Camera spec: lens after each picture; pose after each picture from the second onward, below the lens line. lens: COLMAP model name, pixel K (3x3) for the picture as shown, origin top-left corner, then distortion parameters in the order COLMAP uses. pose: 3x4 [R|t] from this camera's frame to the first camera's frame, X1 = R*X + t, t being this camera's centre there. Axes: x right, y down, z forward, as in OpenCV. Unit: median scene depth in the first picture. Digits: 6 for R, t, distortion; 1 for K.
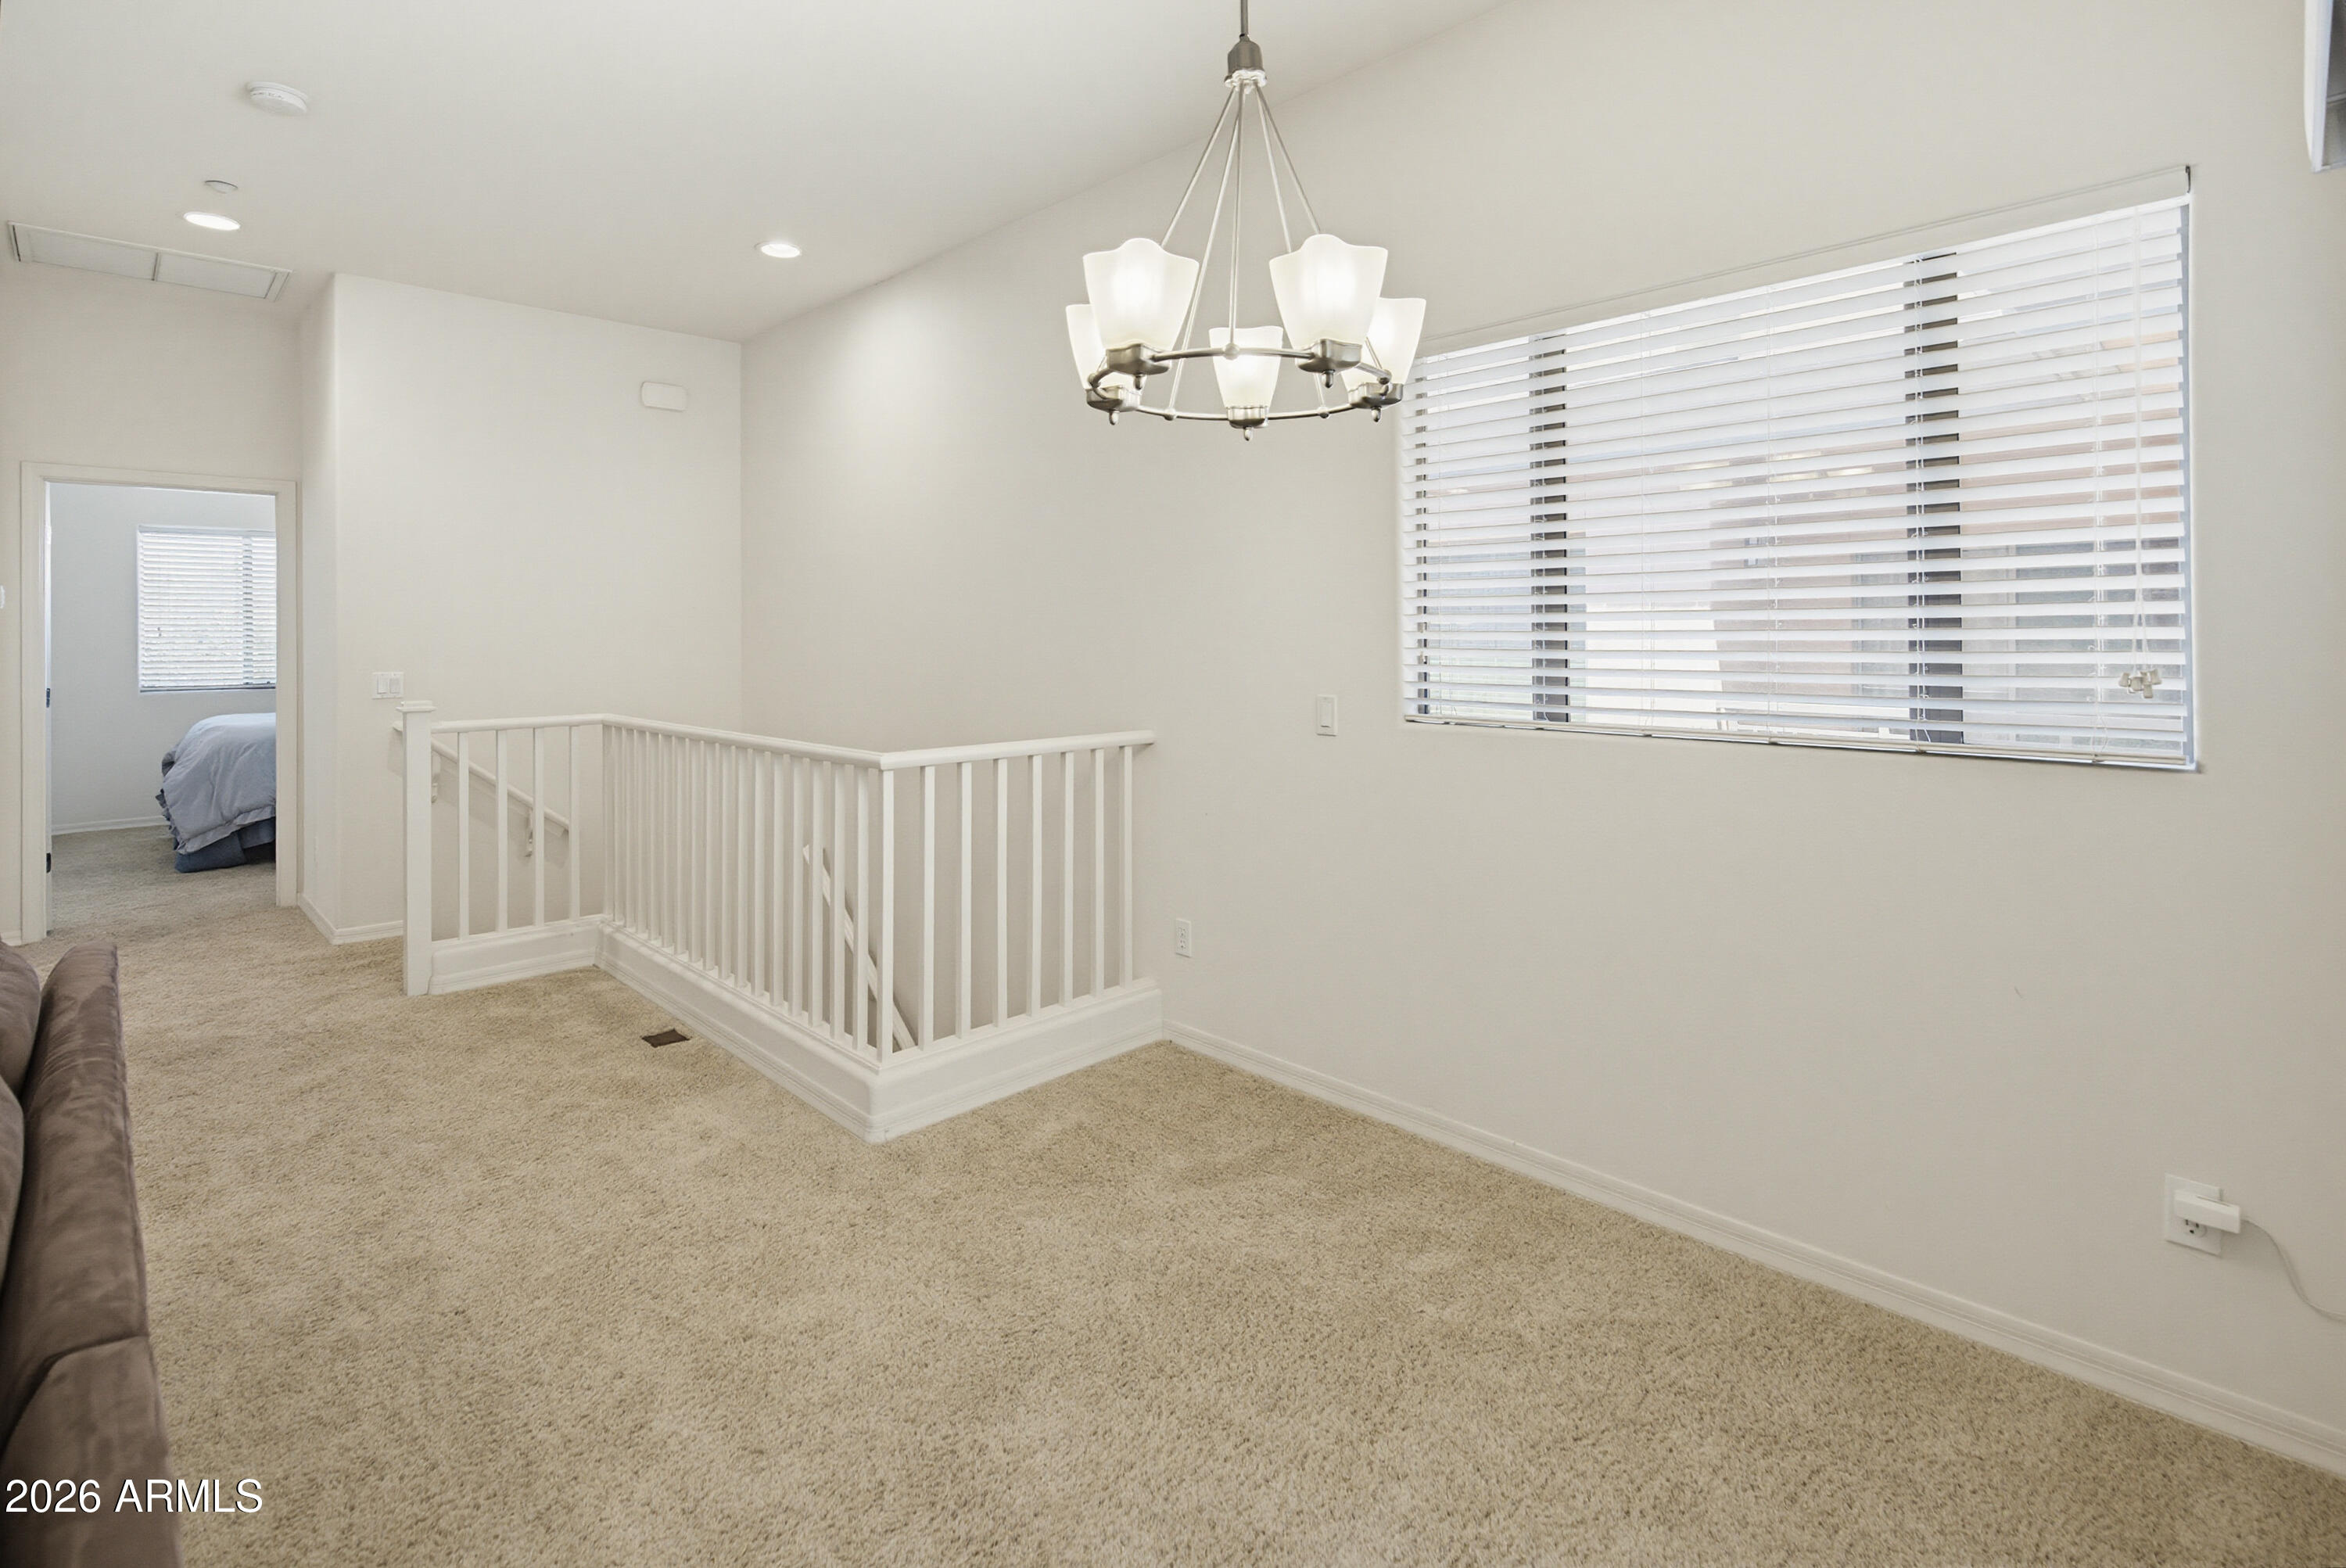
lens RADIAL K [[1096.5, 0, 1175.4], [0, 1096.5, 641.9], [0, 0, 1]] dist [-0.000125, 0.000859]
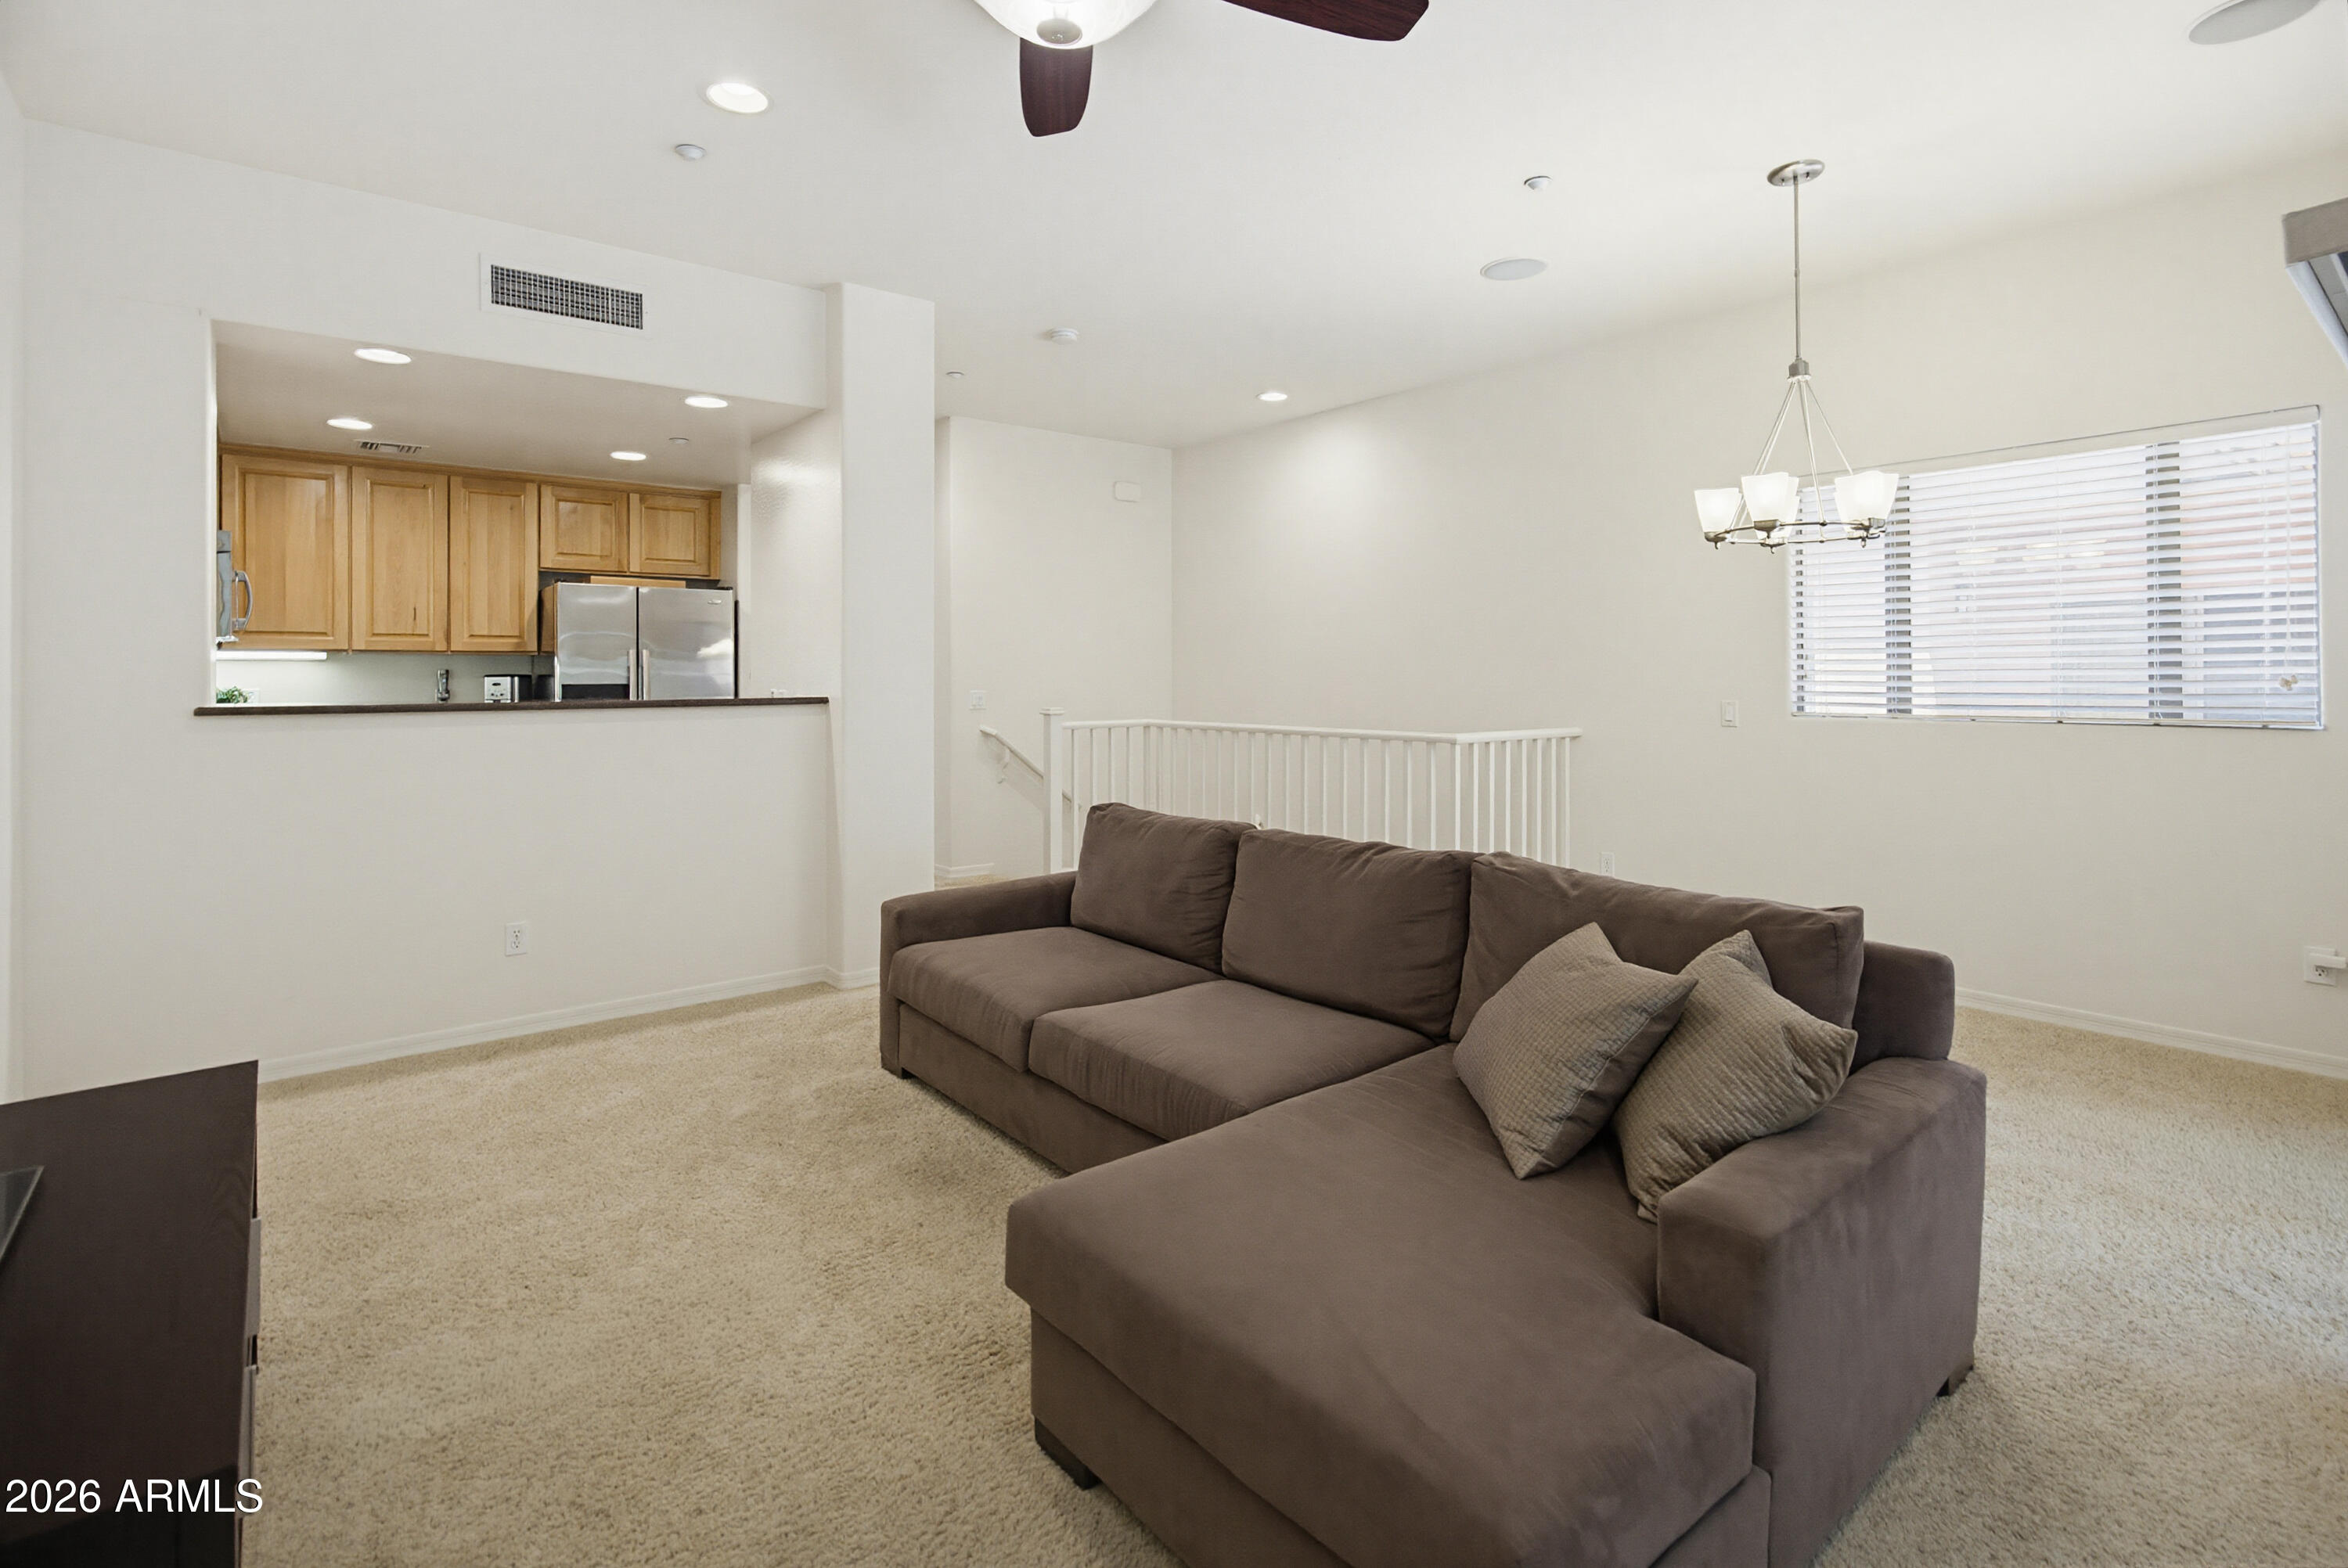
lens RADIAL K [[1090.1, 0, 1171.3], [0, 1090.1, 676.2], [0, 0, 1]] dist [0.001735, 0.001081]
pose [[0.996196, 0.001569, -0.087123, -0.749137], [-0.001913, 0.999991, -0.003862, 0.031667], [0.087117, 0.004014, 0.996190, -0.893952]]
